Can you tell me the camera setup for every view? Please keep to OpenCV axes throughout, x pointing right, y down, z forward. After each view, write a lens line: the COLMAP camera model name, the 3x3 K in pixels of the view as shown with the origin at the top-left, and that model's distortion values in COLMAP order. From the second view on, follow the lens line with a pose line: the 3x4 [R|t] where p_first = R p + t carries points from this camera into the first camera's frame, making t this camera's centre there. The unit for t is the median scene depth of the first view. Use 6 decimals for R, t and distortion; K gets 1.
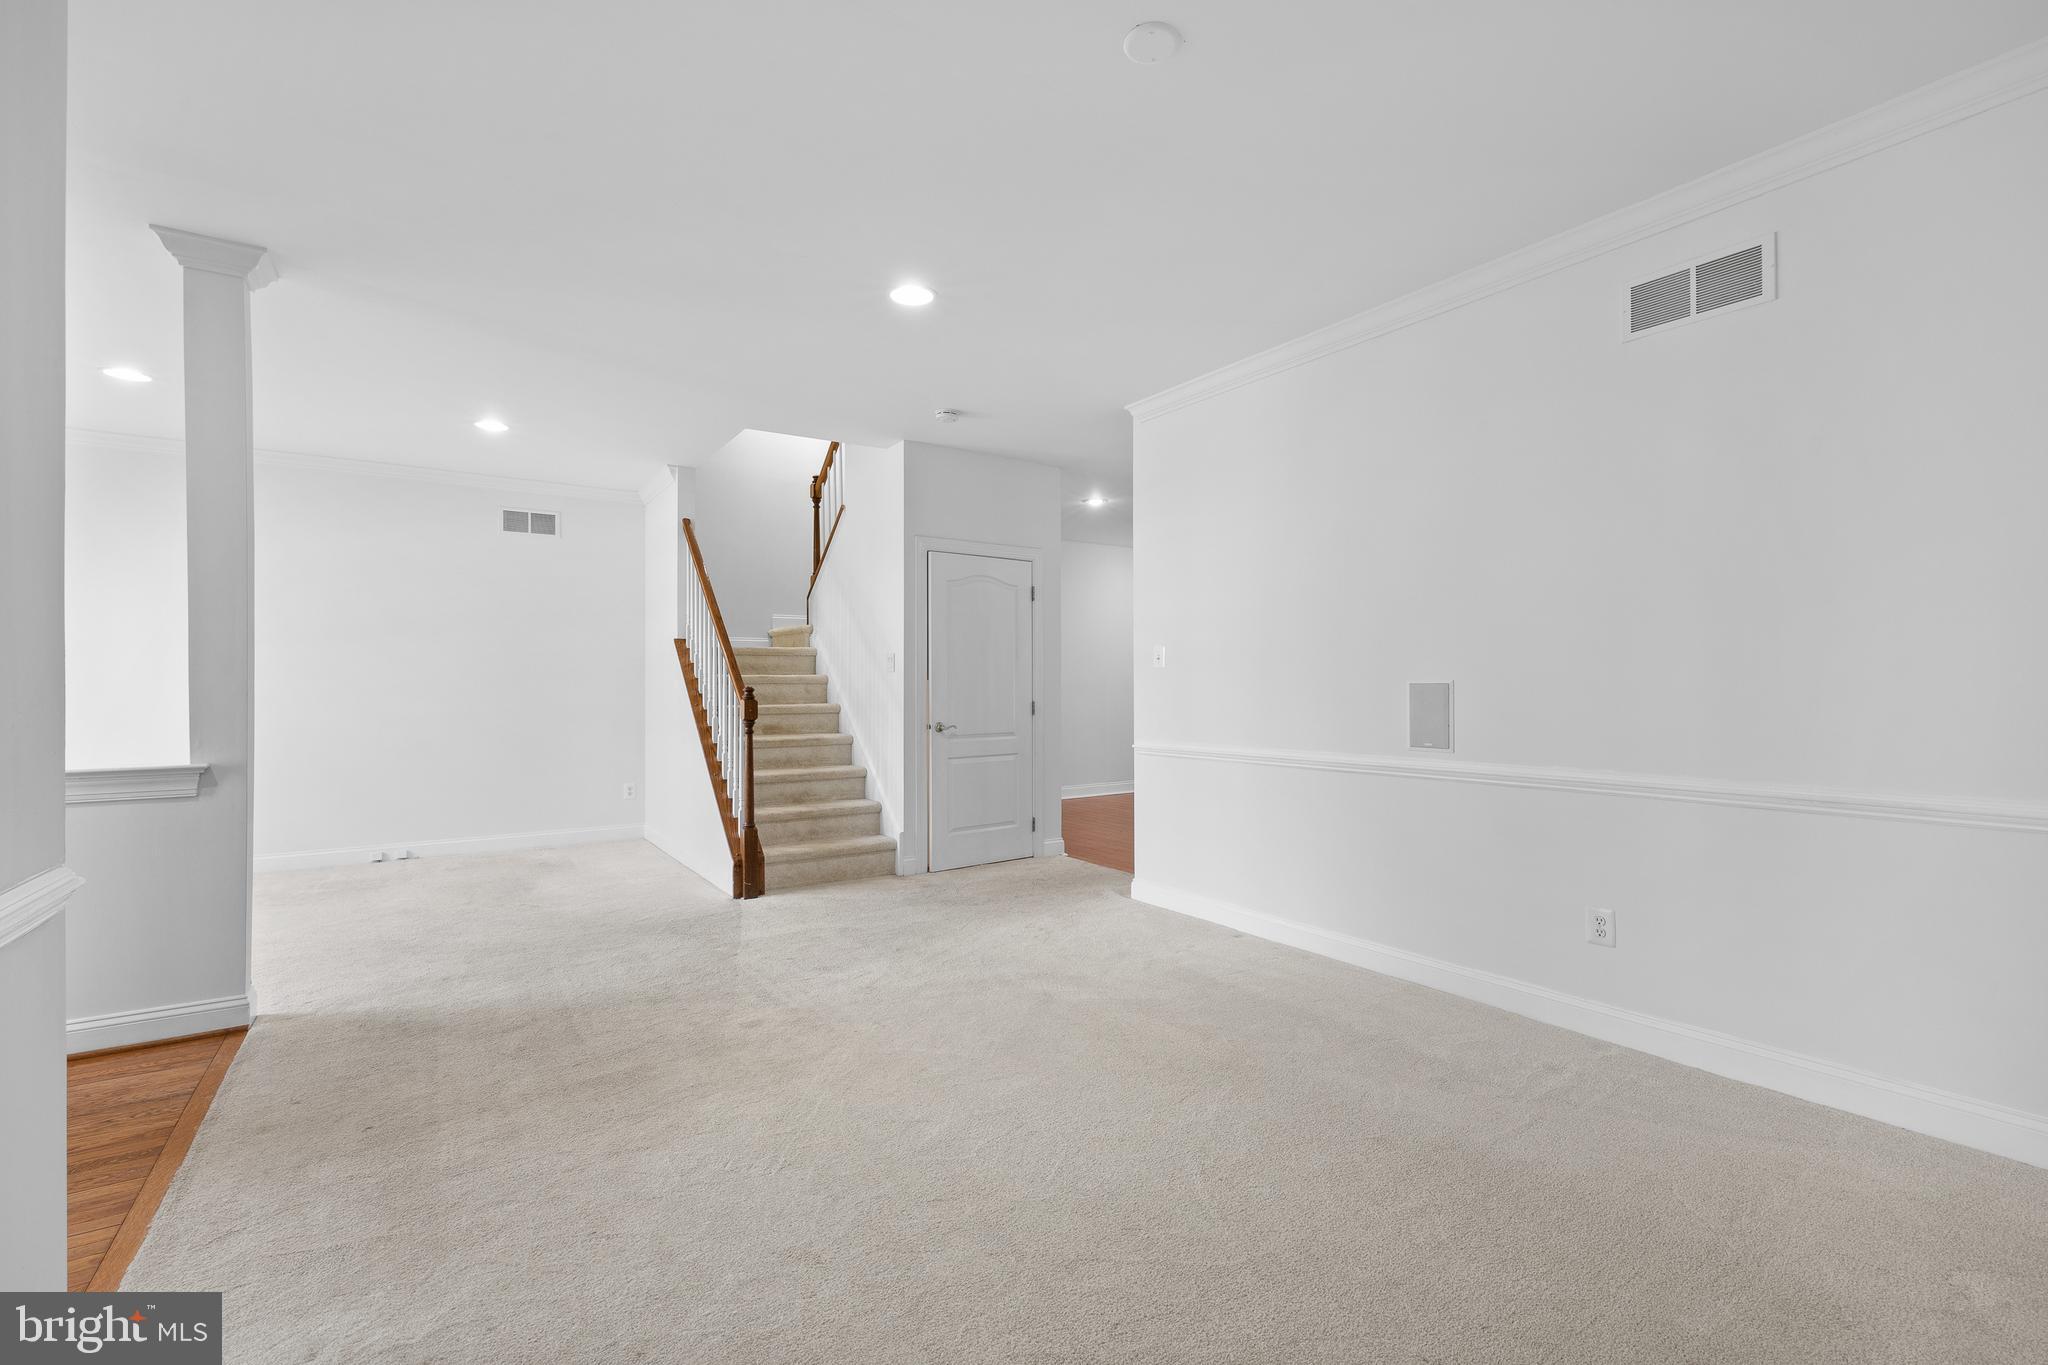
lens RADIAL K [[893.5, 0, 1030.6], [0, 893.5, 683.3], [0, 0, 1]] dist [-0.000870, -0.000172]
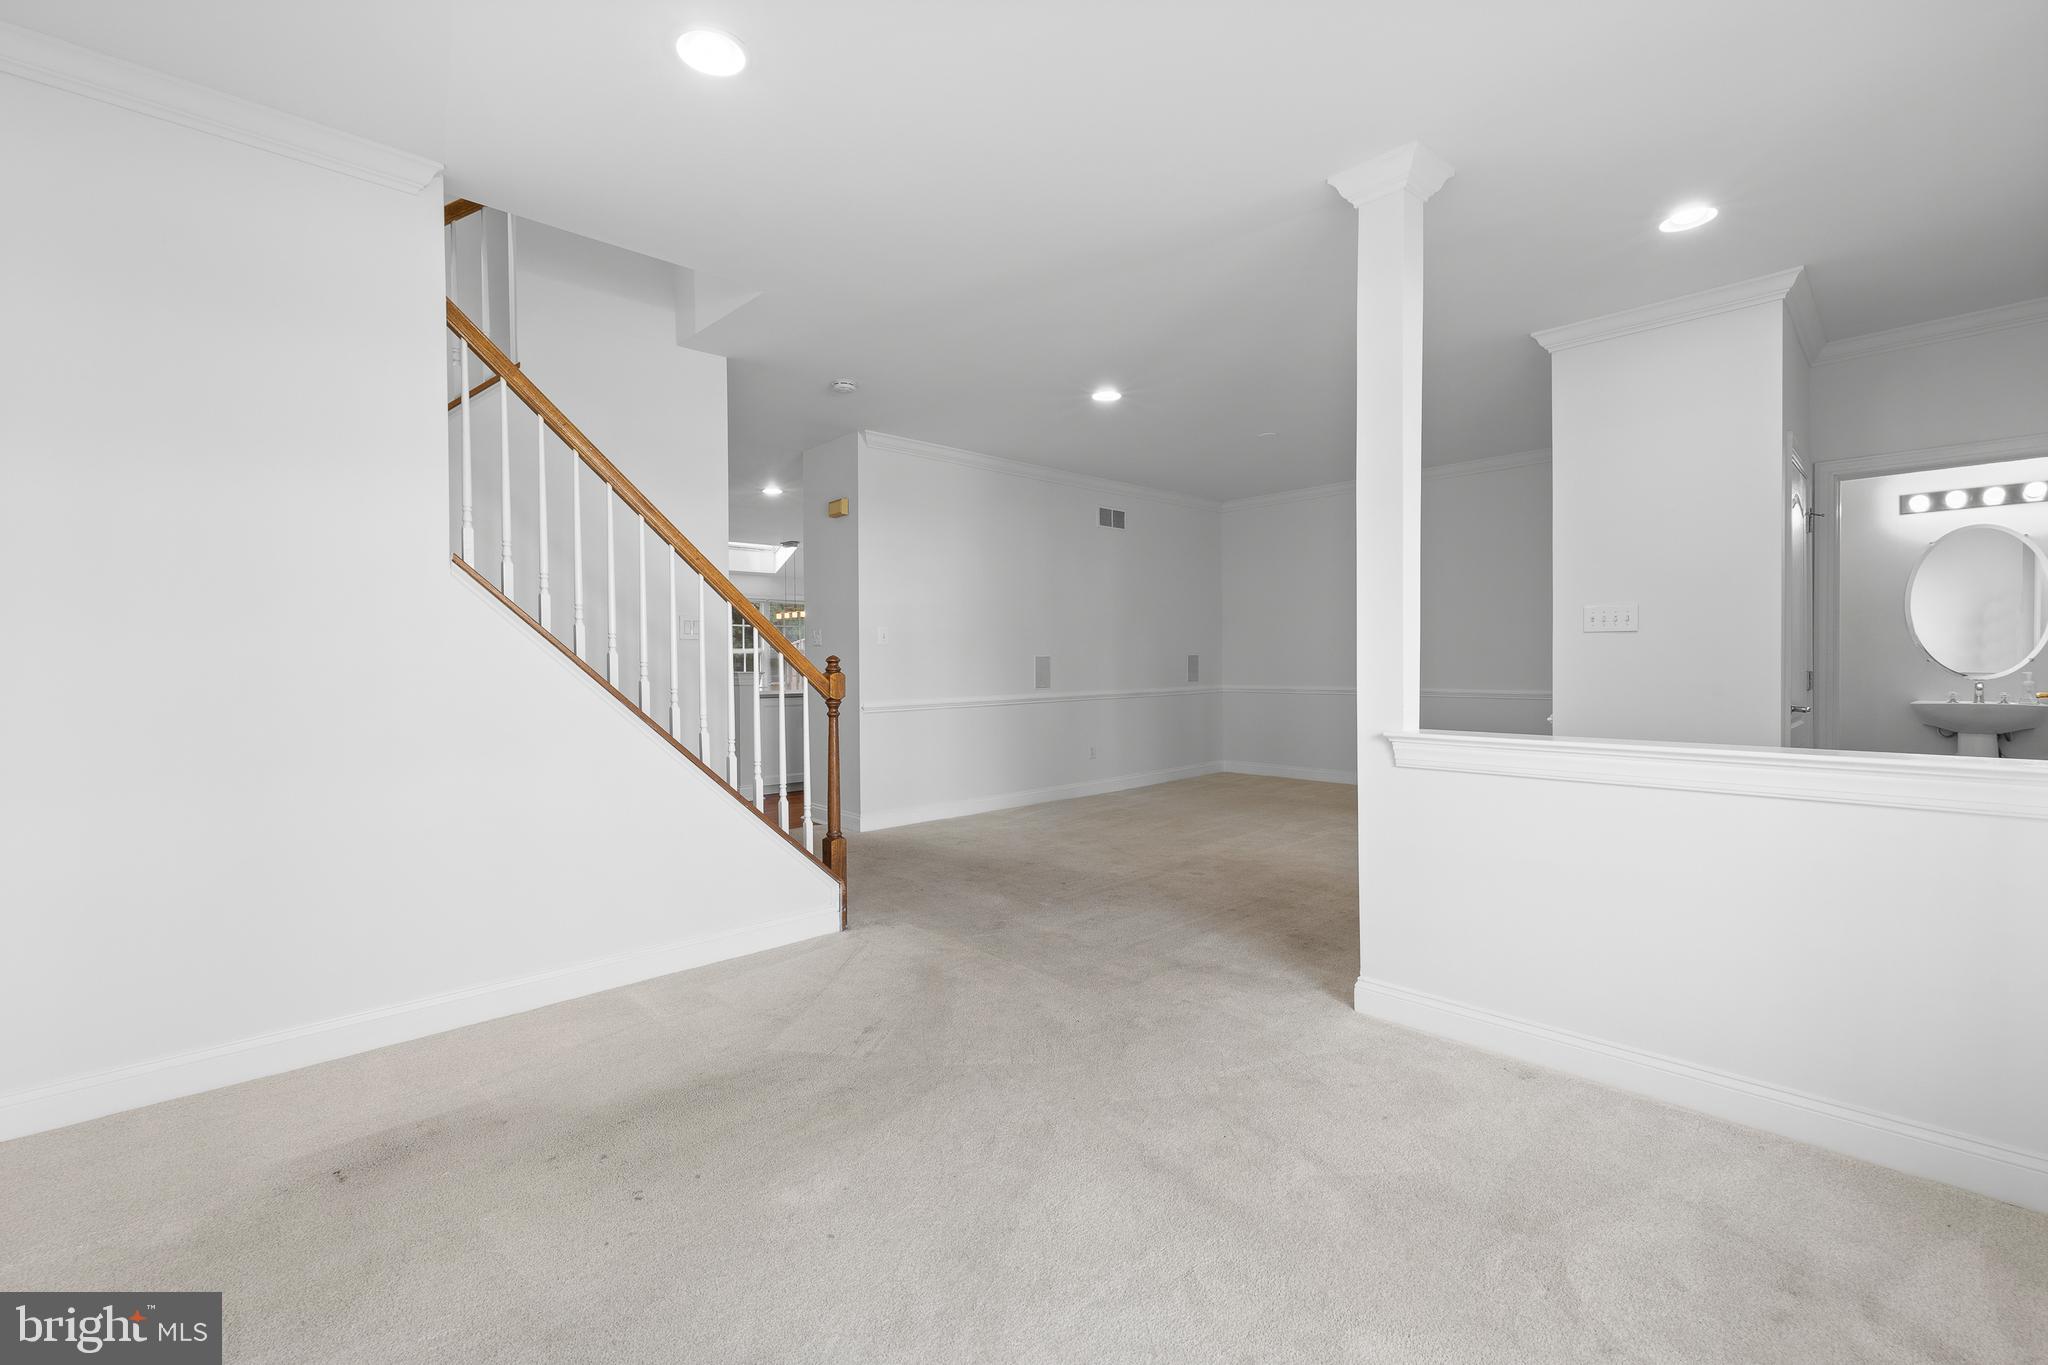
lens RADIAL K [[893.5, 0, 1030.6], [0, 893.5, 683.3], [0, 0, 1]] dist [-0.000870, -0.000172]
pose [[-0.177208, -0.016873, 0.984029, -1.599302], [0.009010, 0.999783, 0.018765, 0.022789], [-0.984132, 0.012192, -0.177017, 1.400429]]
